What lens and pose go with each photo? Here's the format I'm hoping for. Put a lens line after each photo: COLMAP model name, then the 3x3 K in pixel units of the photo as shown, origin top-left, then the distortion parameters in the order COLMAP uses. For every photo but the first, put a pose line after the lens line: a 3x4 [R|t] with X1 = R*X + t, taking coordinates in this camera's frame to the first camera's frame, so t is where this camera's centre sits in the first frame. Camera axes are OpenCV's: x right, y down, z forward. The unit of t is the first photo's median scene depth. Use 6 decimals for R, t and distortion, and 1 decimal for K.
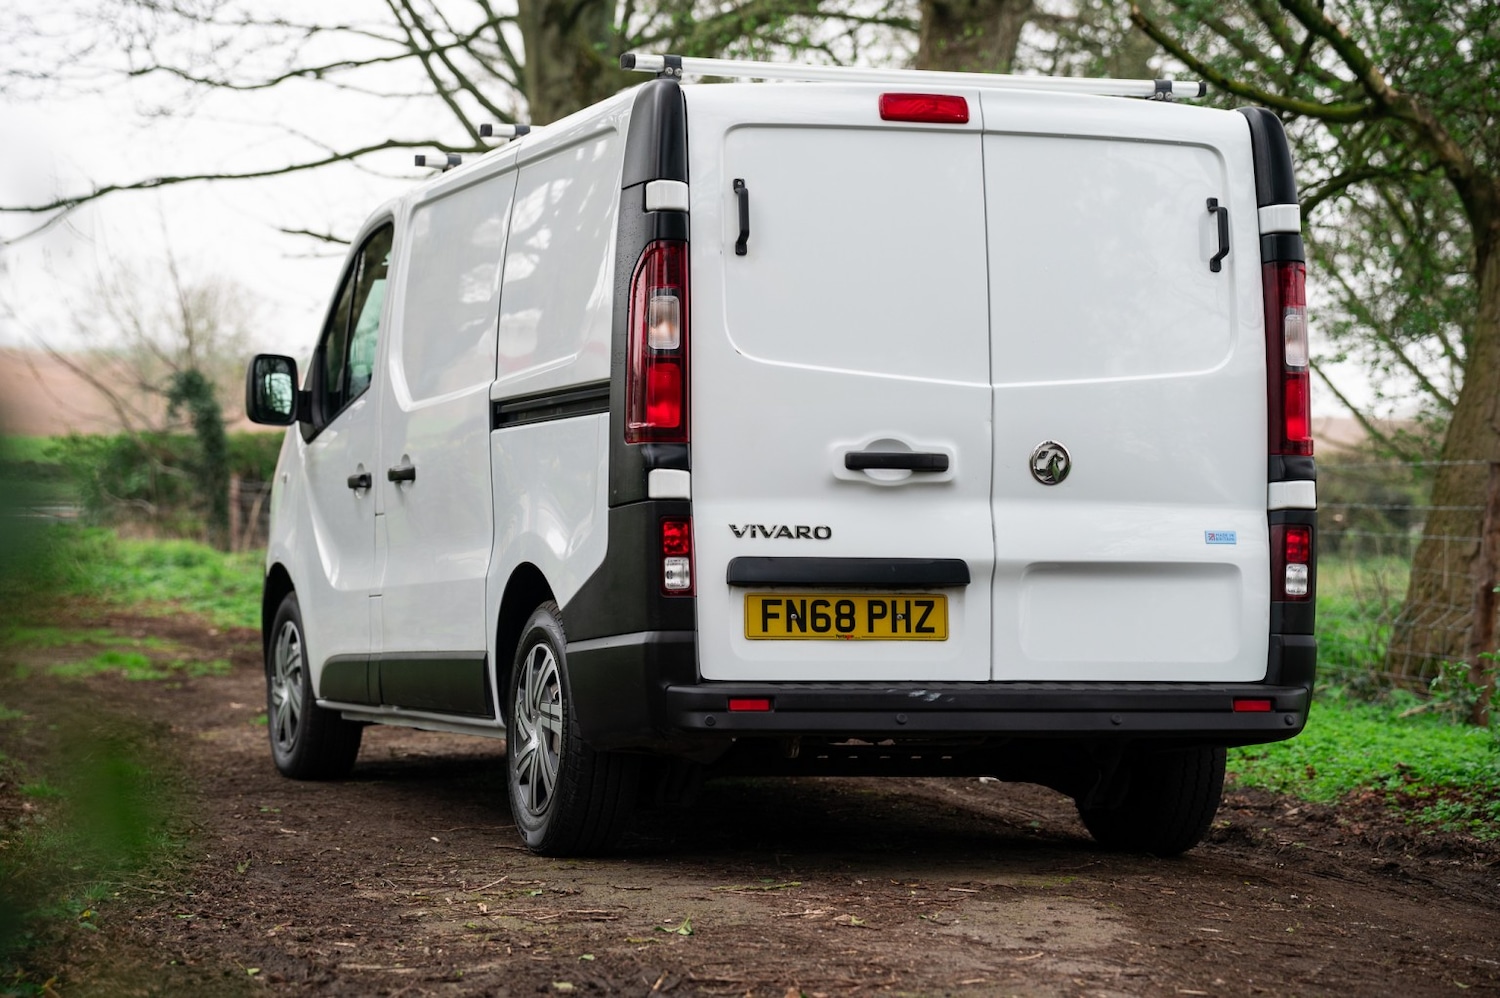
lens RADIAL K [[3773.9, 0, 750.0], [0, 3773.9, 499.0], [0, 0, 1]] dist [0.879085, 0.283694]
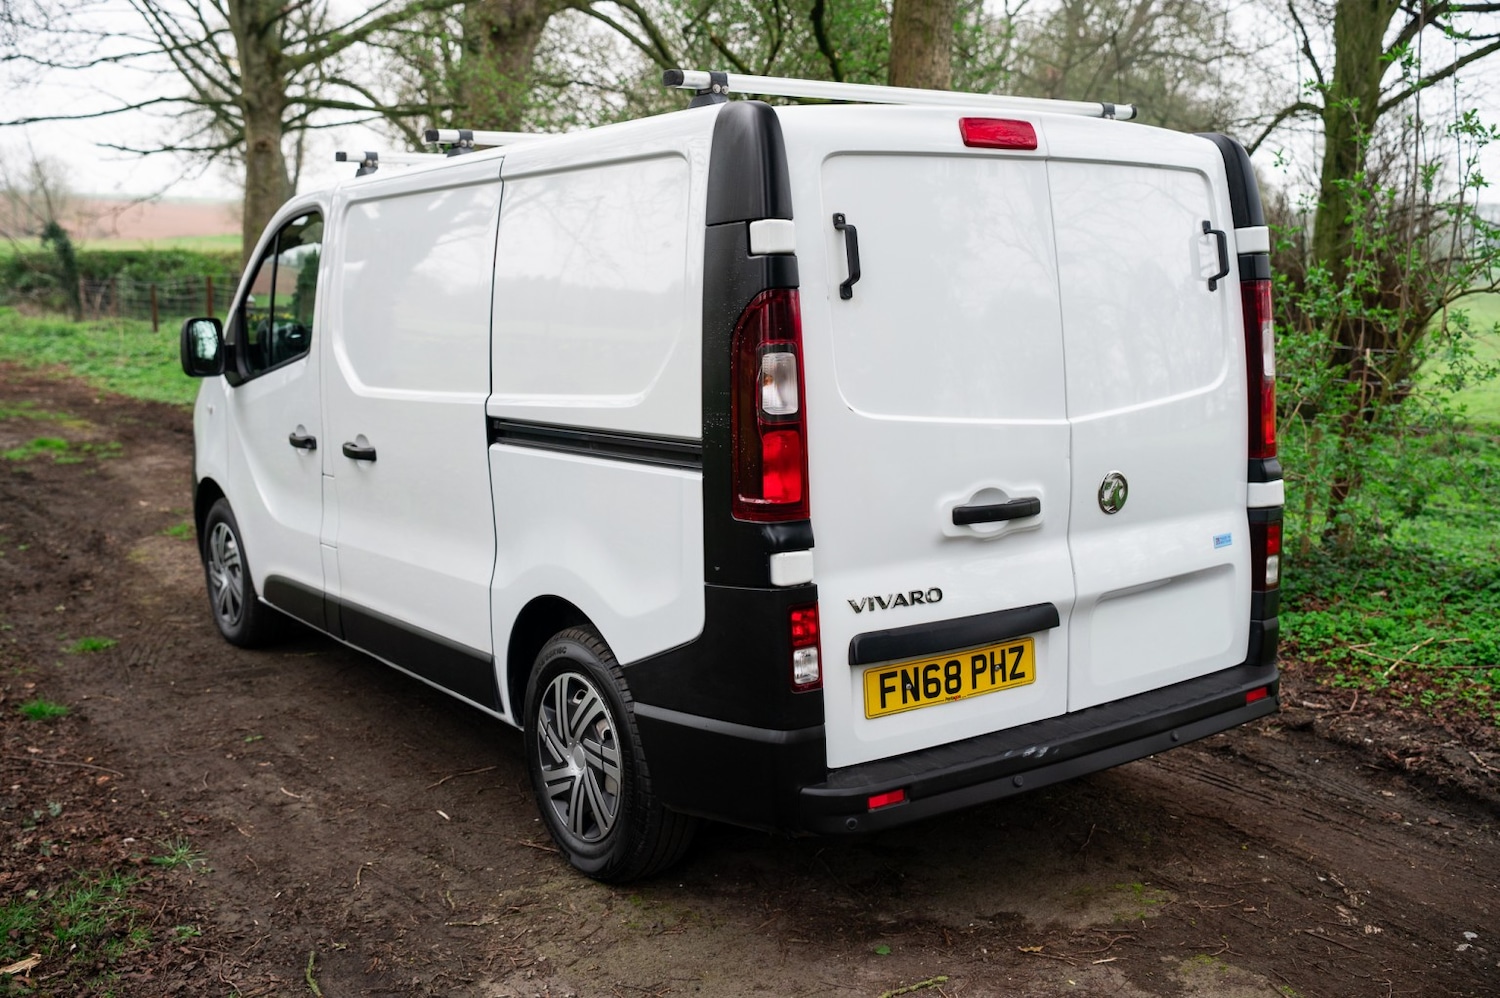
lens RADIAL K [[1557.9, 0, 780.3], [0, 1557.9, 500.1], [0, 0, 1]] dist [-0.062871, 0.172669]
pose [[0.955674, -0.064174, 0.287349, -0.124300], [0.016038, 0.985855, 0.166832, -0.077918], [-0.293991, -0.154829, 0.943185, 0.637355]]
